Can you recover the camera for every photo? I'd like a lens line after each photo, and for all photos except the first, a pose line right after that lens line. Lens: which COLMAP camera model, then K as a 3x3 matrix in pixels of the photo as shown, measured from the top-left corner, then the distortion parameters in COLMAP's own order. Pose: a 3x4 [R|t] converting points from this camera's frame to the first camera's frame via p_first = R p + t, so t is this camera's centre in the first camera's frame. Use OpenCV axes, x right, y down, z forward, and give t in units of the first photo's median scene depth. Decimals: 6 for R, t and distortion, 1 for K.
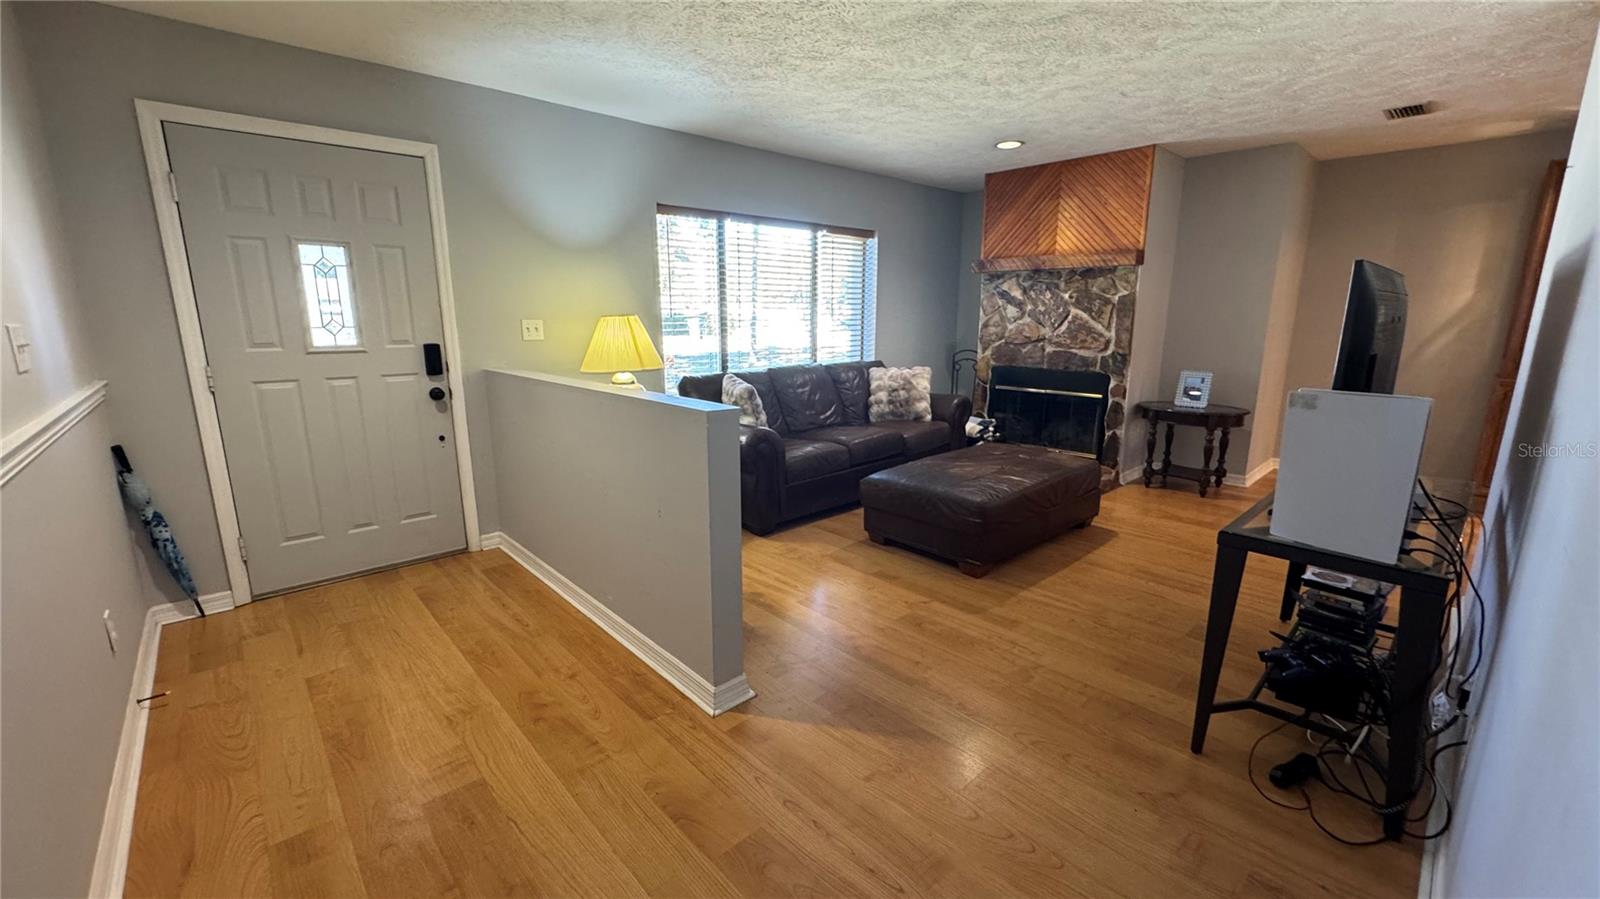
lens RADIAL K [[637.8, 0, 800.0], [0, 637.8, 450.3], [0, 0, 1]] dist [-0.002176, -0.000162]
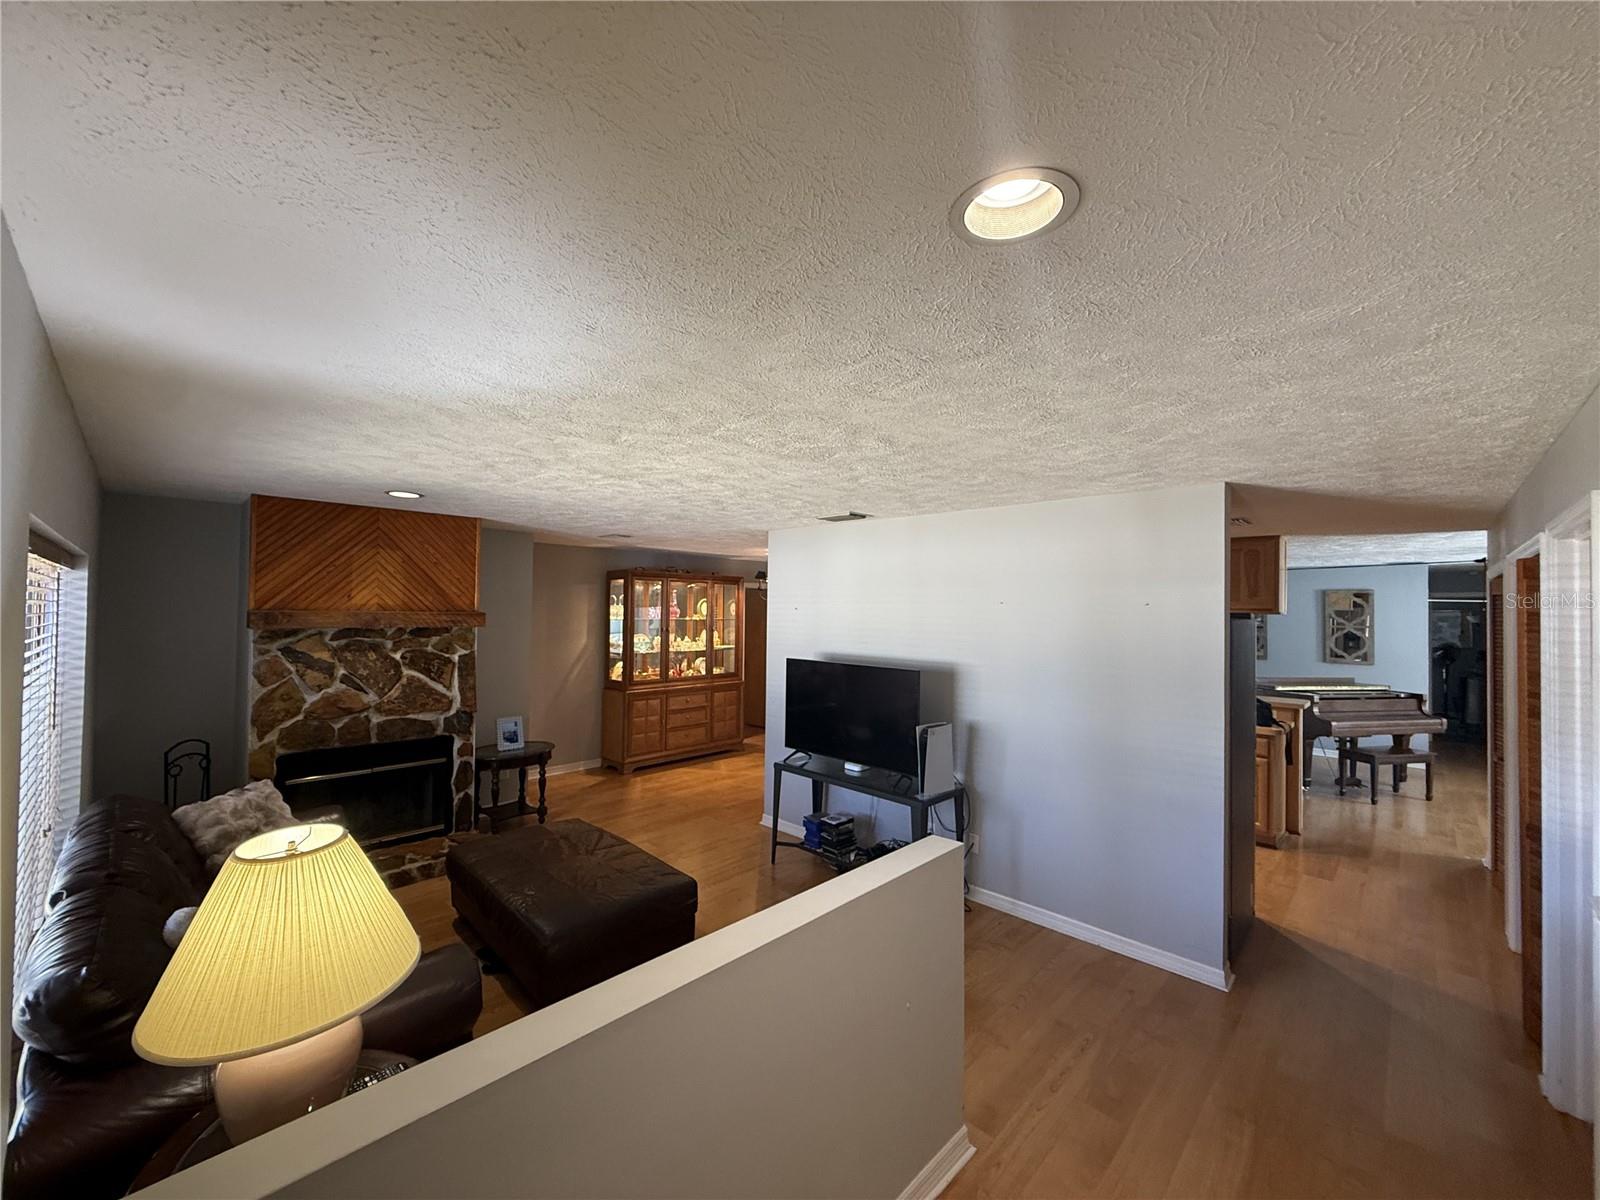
lens RADIAL K [[637.5, 0, 795.9], [0, 637.5, 598.6], [0, 0, 1]] dist [-0.002847, -0.000160]
pose [[-0.052425, 0.017609, 0.998470, -0.493846], [0.199219, 0.979931, -0.006822, -0.208715], [-0.978552, 0.198557, -0.054881, 0.505537]]
